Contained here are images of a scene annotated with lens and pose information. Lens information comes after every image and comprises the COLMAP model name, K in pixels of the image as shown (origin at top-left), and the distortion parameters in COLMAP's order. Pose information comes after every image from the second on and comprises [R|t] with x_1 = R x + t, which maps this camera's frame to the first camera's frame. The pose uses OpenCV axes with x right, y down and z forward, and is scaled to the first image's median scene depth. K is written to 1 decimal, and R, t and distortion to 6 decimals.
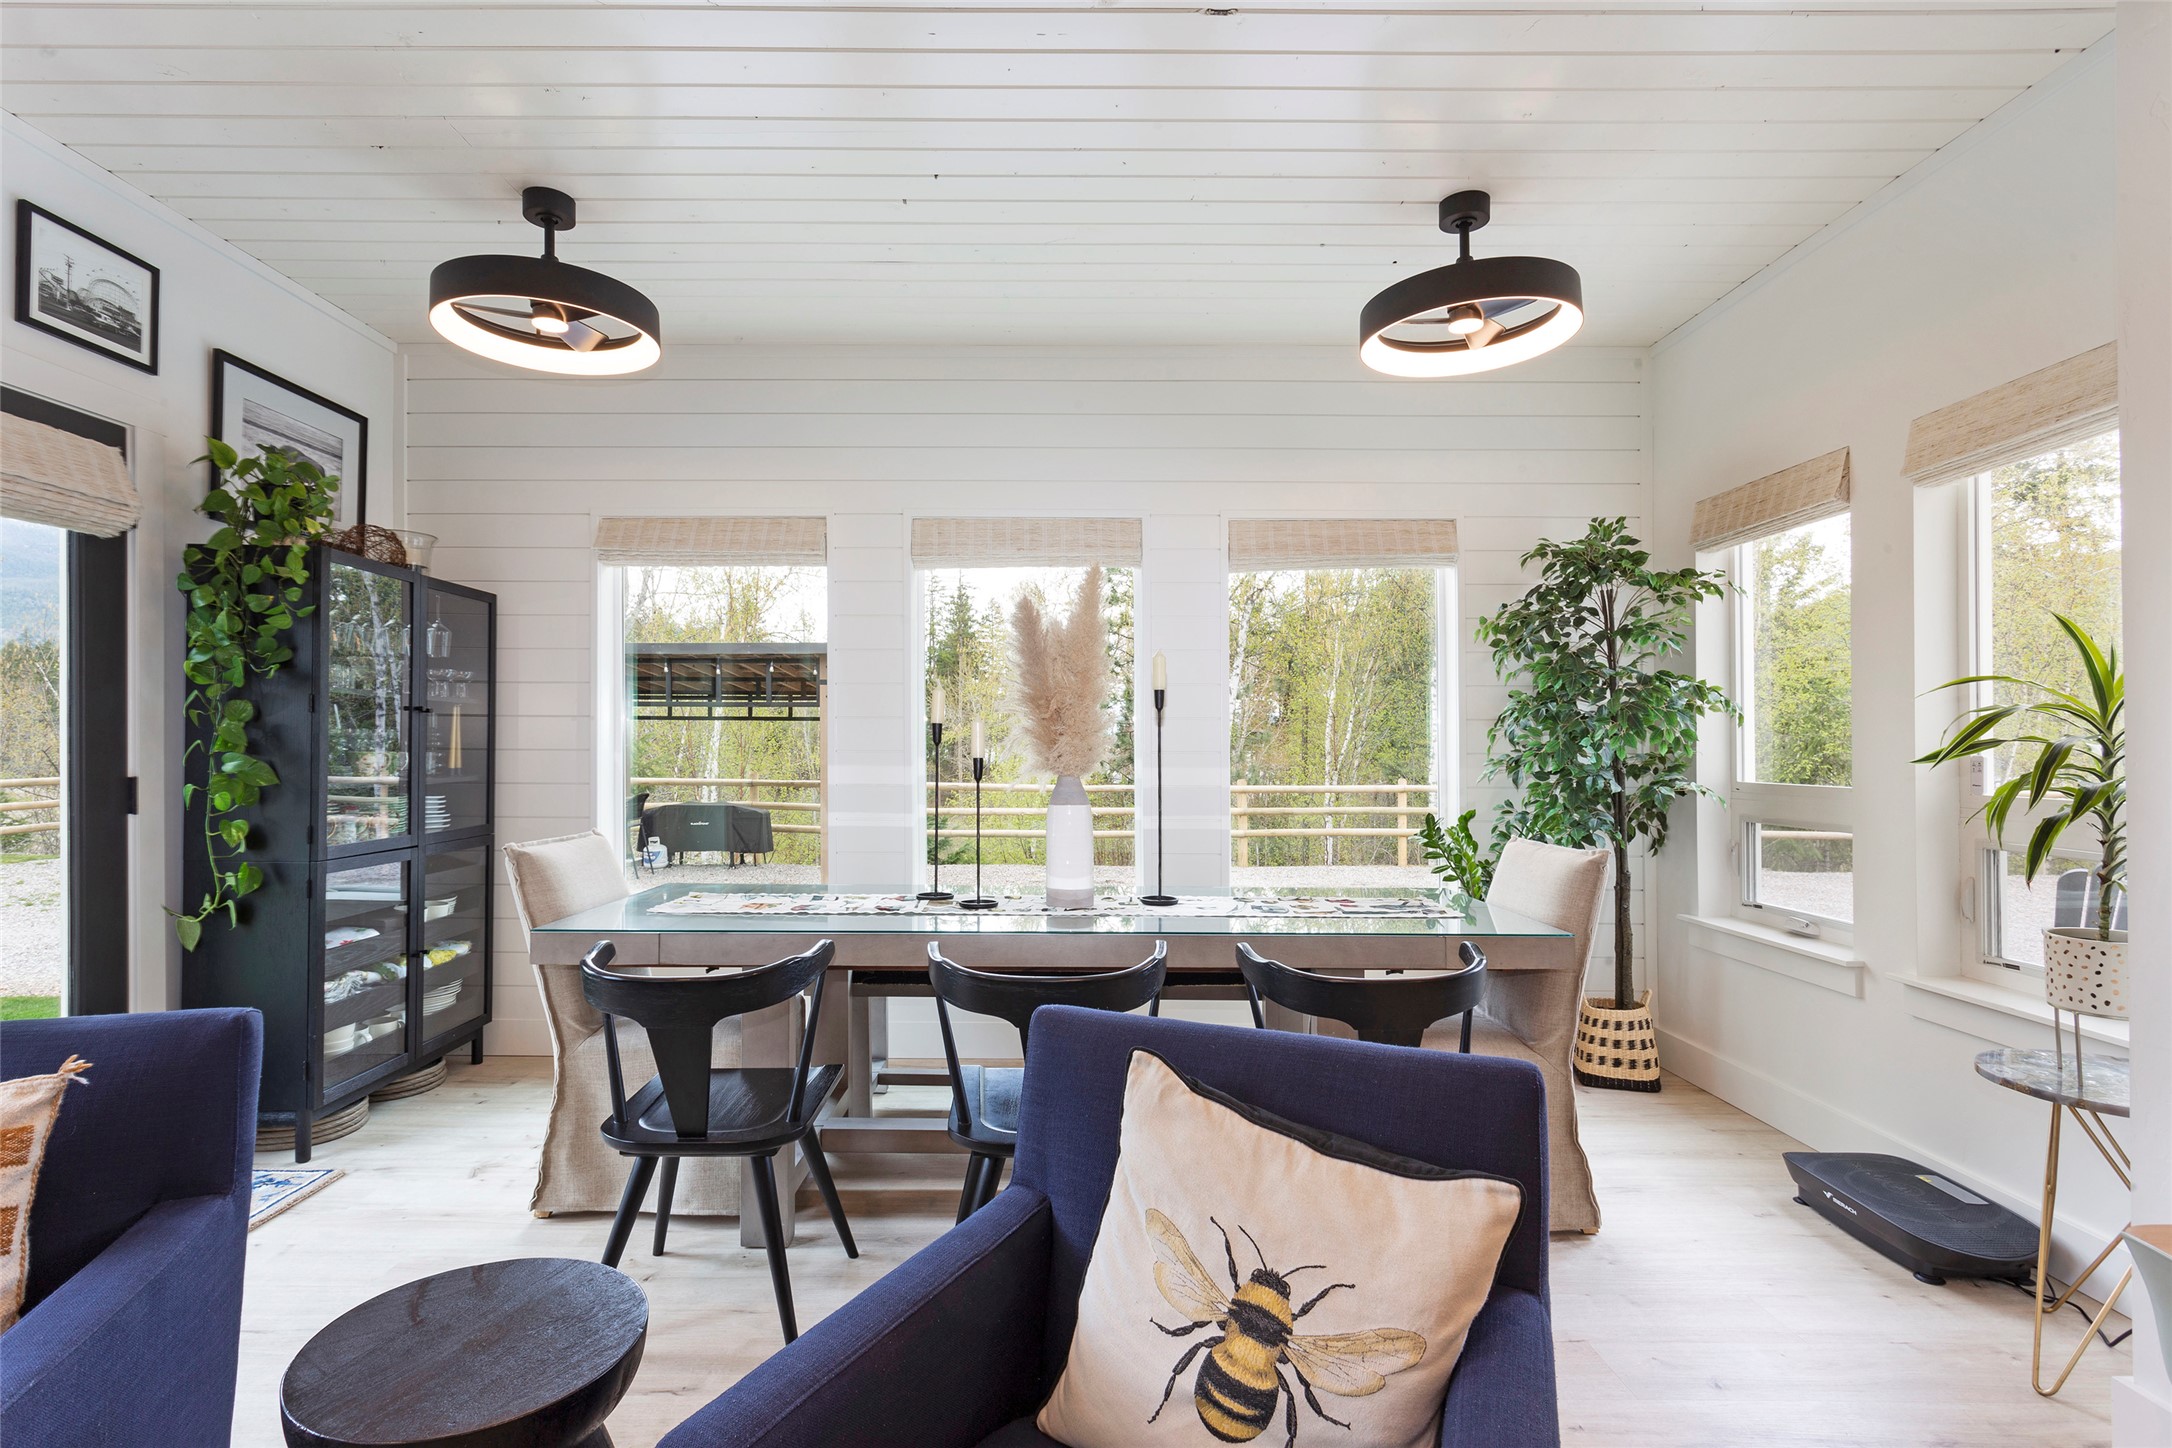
lens RADIAL K [[1057.1, 0, 1080.0], [0, 1057.1, 737.7], [0, 0, 1]] dist [0.000228, -0.000236]
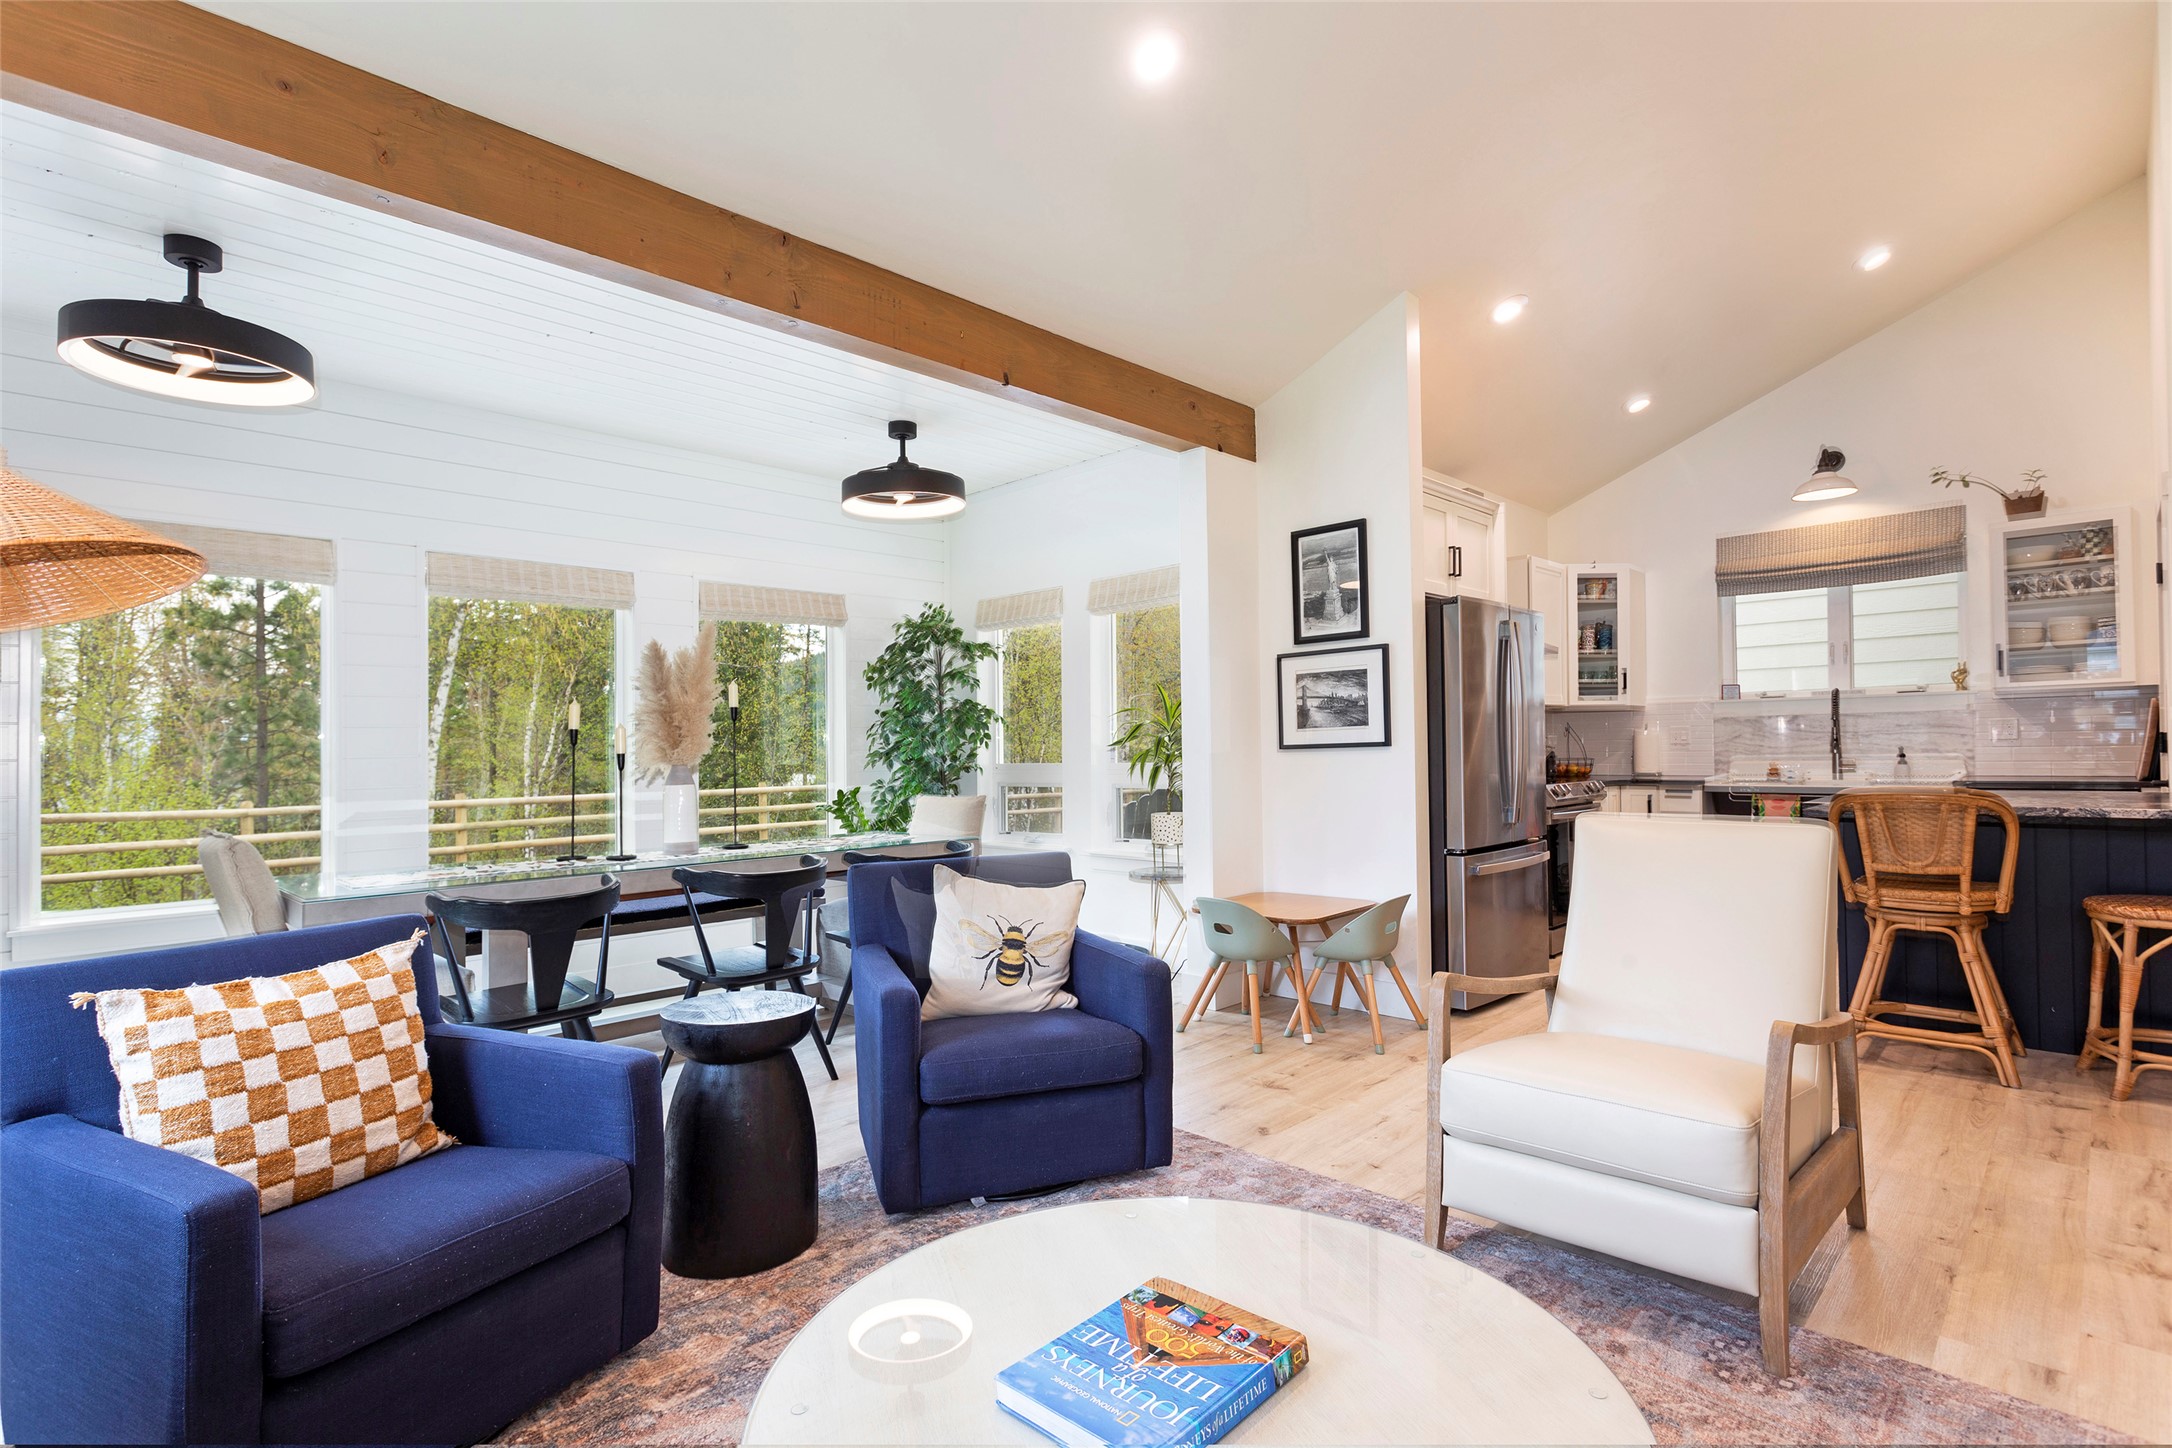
lens RADIAL K [[999.0, 0, 1110.1], [0, 999.0, 756.1], [0, 0, 1]] dist [-0.000921, -0.000234]
pose [[0.696146, -0.022393, 0.717551, -0.571990], [0.016128, 0.999749, 0.015553, 0.010859], [-0.717719, 0.000746, 0.696332, -0.375085]]
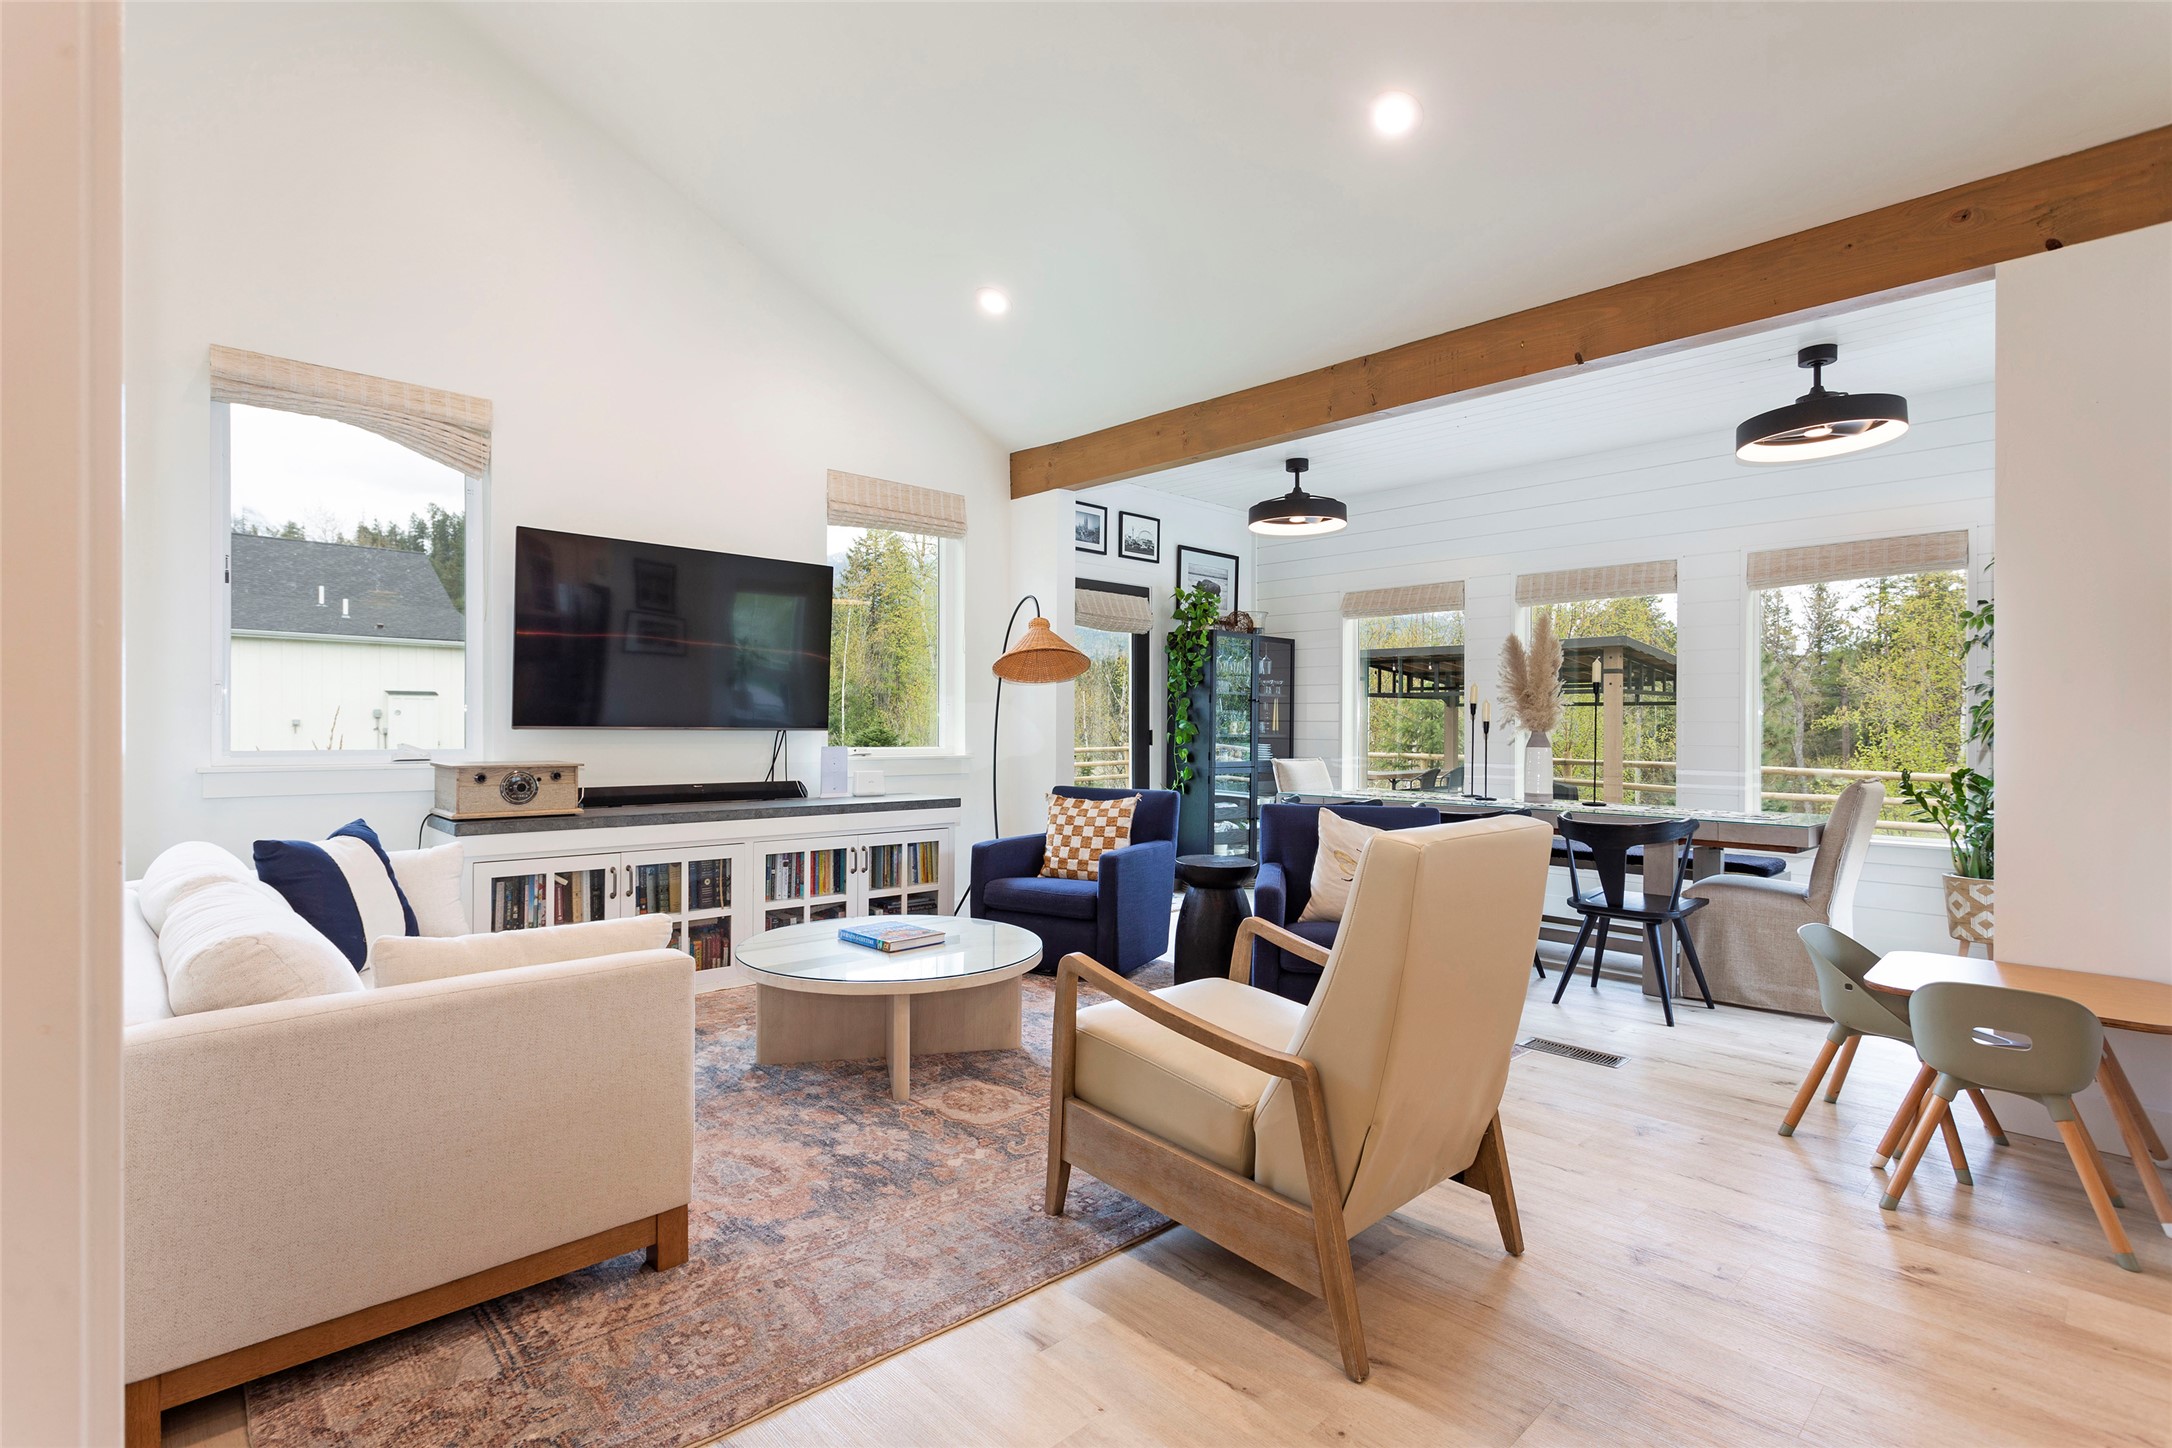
lens RADIAL K [[1057.1, 0, 1080.0], [0, 1057.1, 737.7], [0, 0, 1]] dist [0.000228, -0.000236]
pose [[0.696941, 0.009885, -0.717060, 0.712973], [-0.001779, 0.999926, 0.012055, 0.024754], [0.717126, -0.007126, 0.696907, -0.789457]]
